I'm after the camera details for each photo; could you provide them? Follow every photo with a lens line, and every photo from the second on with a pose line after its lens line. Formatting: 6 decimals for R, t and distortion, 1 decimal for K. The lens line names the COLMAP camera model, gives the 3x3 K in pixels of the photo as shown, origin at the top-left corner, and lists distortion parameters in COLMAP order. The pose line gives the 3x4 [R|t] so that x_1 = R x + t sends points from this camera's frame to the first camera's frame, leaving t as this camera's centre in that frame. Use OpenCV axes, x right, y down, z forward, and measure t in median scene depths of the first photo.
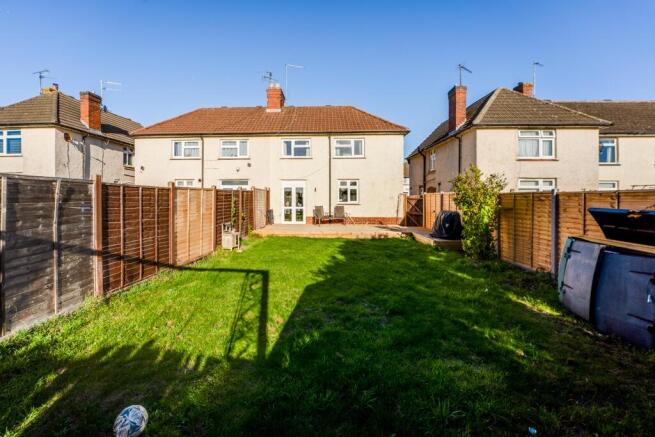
lens RADIAL K [[256.2, 0, 314.8], [0, 256.2, 200.3], [0, 0, 1]] dist [-0.017986, 0.000273]
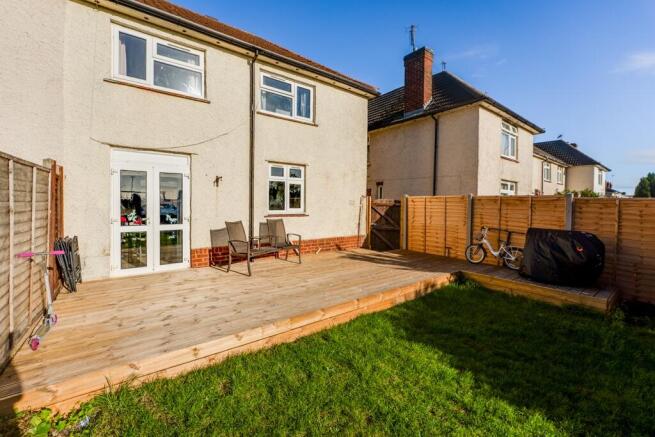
lens RADIAL K [[279.2, 0, 338.7], [0, 279.2, 205.8], [0, 0, 1]] dist [-0.016755, -0.000161]
pose [[0.773535, -0.000057, 0.633753, -0.127303], [-0.003792, 0.999982, 0.004717, -0.004867], [-0.633742, -0.006052, 0.773521, 0.535783]]
